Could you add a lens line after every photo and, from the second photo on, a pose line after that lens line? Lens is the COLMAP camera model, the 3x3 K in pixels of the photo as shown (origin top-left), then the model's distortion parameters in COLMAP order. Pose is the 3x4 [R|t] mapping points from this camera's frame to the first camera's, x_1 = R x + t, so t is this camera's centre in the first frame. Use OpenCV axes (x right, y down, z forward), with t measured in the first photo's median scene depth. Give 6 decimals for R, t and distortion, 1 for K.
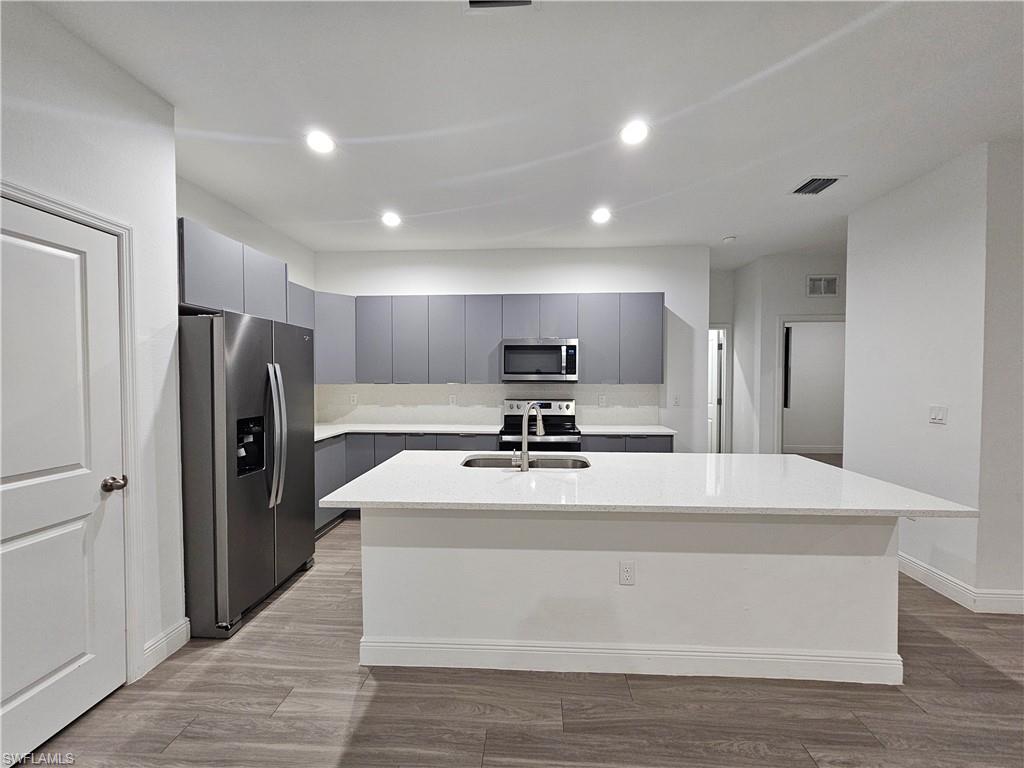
lens RADIAL K [[420.4, 0, 512.4], [0, 420.4, 388.1], [0, 0, 1]] dist [-0.001008, 0.000343]
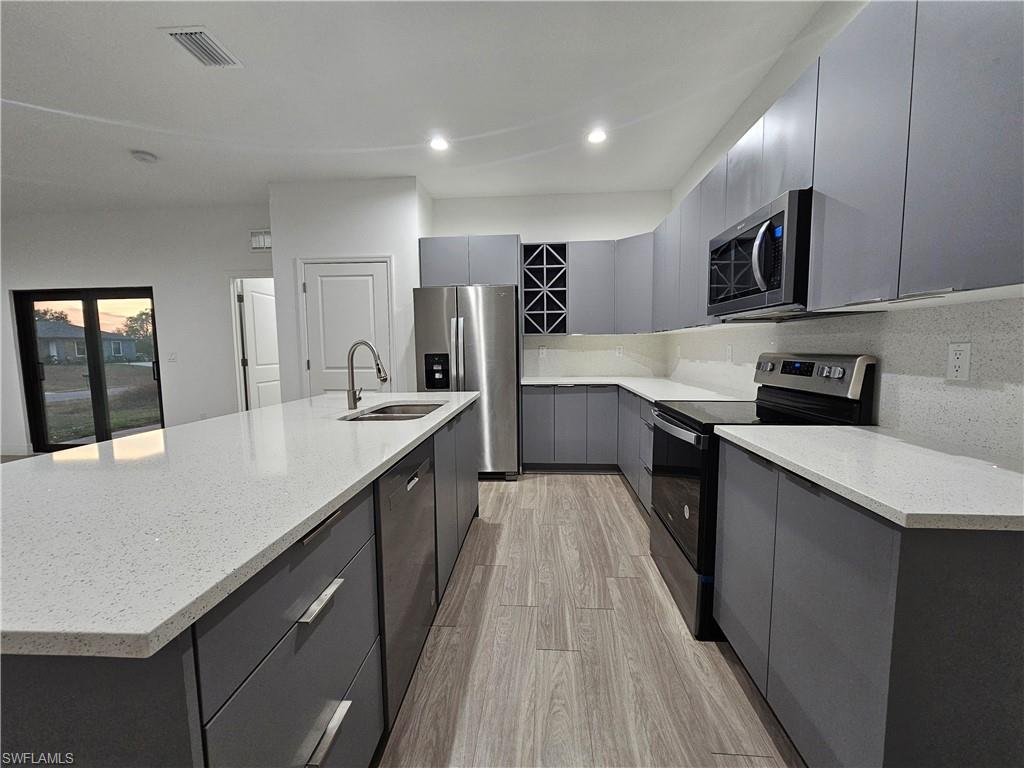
lens RADIAL K [[420.4, 0, 512.4], [0, 420.4, 388.1], [0, 0, 1]] dist [-0.001008, 0.000343]
pose [[-0.015507, 0.094037, -0.995448, 0.577870], [-0.014238, 0.995446, 0.094259, 0.028205], [0.999778, 0.015634, -0.014097, 0.799453]]
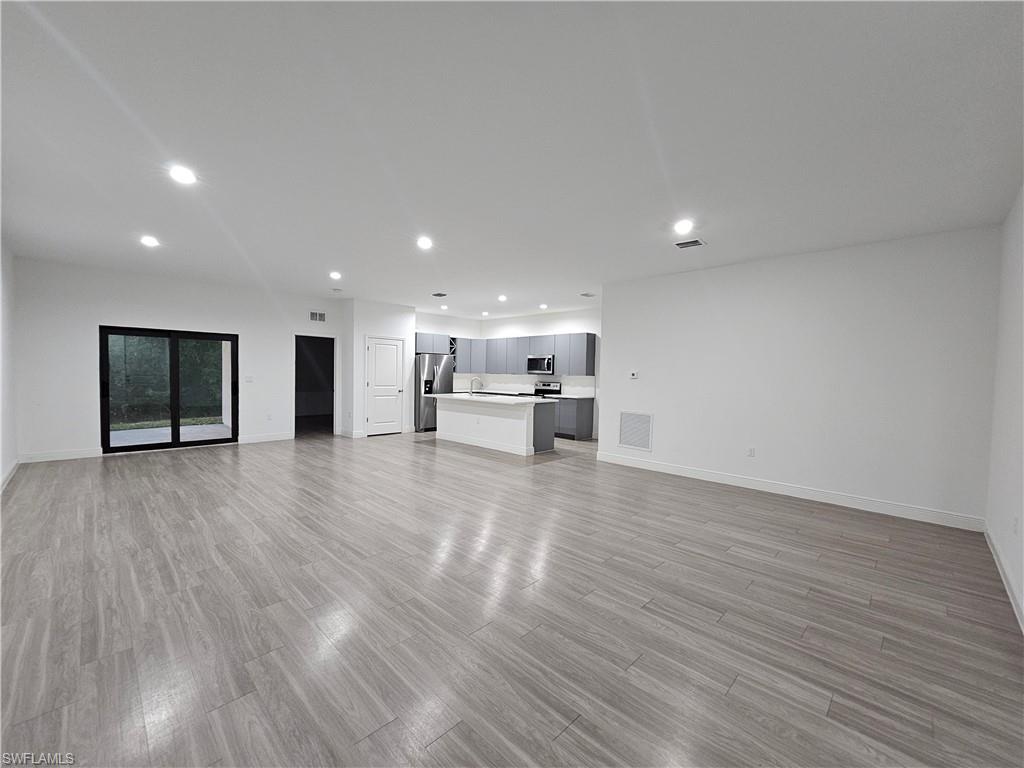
lens RADIAL K [[420.4, 0, 512.4], [0, 420.4, 388.1], [0, 0, 1]] dist [-0.001008, 0.000343]
pose [[0.755037, 0.038268, -0.654564, 1.560074], [-0.036124, 0.999207, 0.016748, 0.031257], [0.654686, 0.011000, 0.755821, -0.892263]]
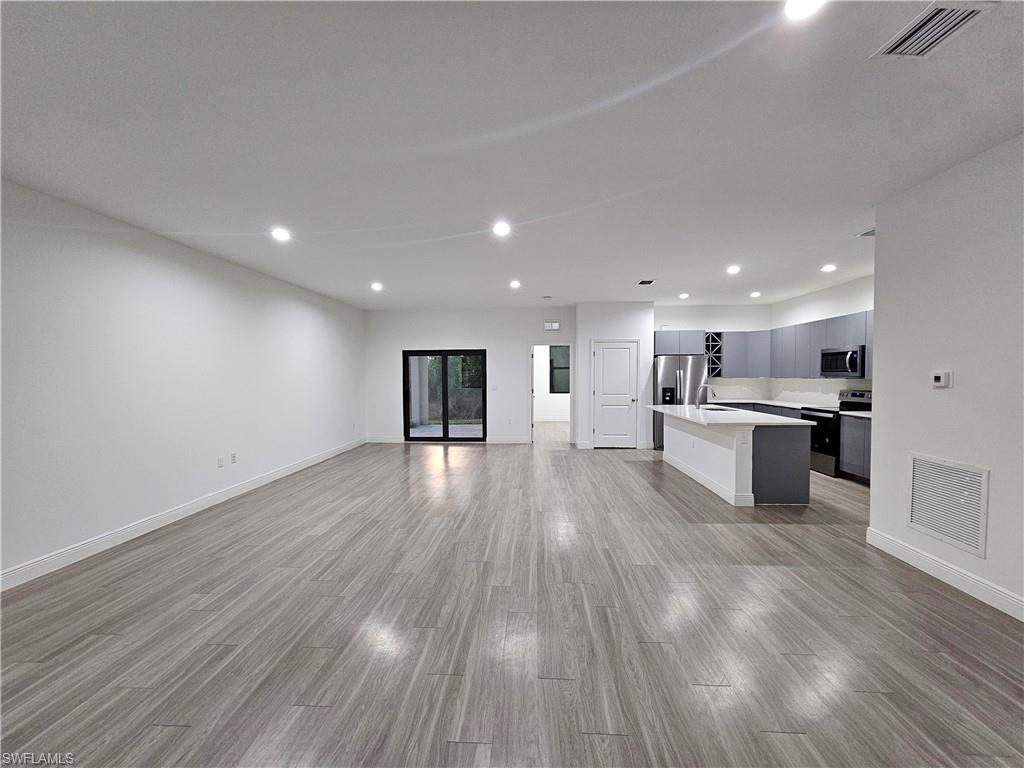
lens RADIAL K [[420.4, 0, 512.4], [0, 420.4, 388.1], [0, 0, 1]] dist [-0.001008, 0.000343]
pose [[0.003190, 0.031006, -0.999514, 1.593037], [-0.018836, 0.999344, 0.030941, -0.001745], [0.999817, 0.018728, 0.003771, -0.129655]]
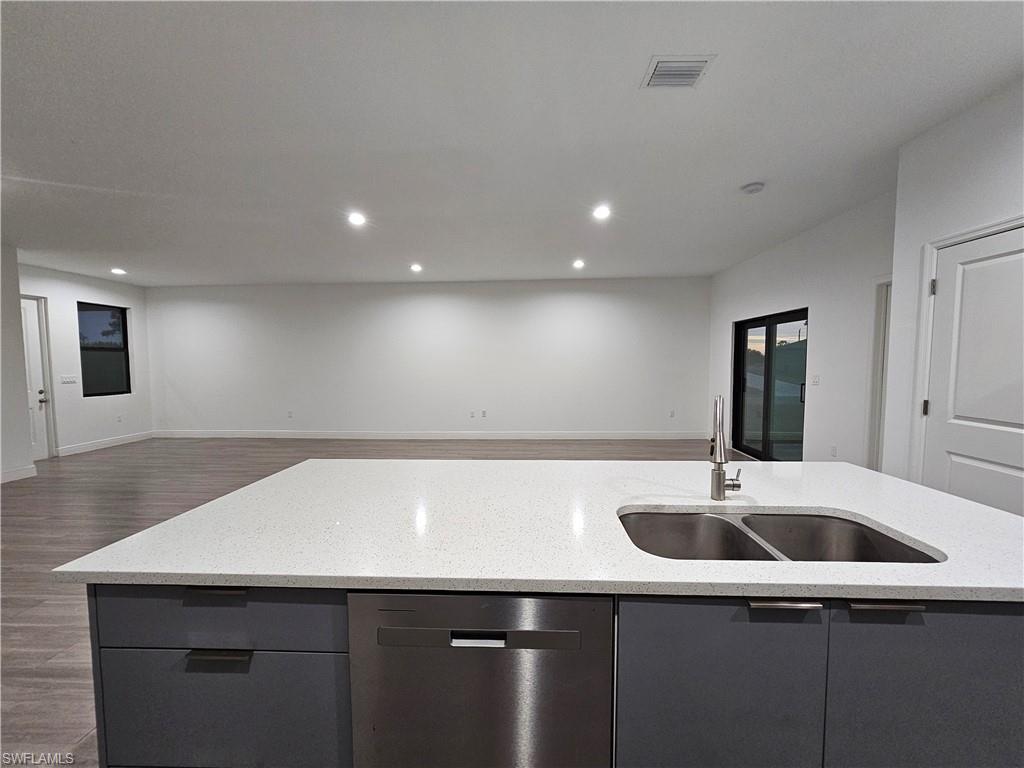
lens RADIAL K [[420.4, 0, 512.4], [0, 420.4, 388.1], [0, 0, 1]] dist [-0.001008, 0.000343]
pose [[-0.999980, 0.006279, -0.000960, 0.193233], [0.006168, 0.995974, 0.089430, -0.018420], [0.001518, 0.089423, -0.995993, 0.934892]]
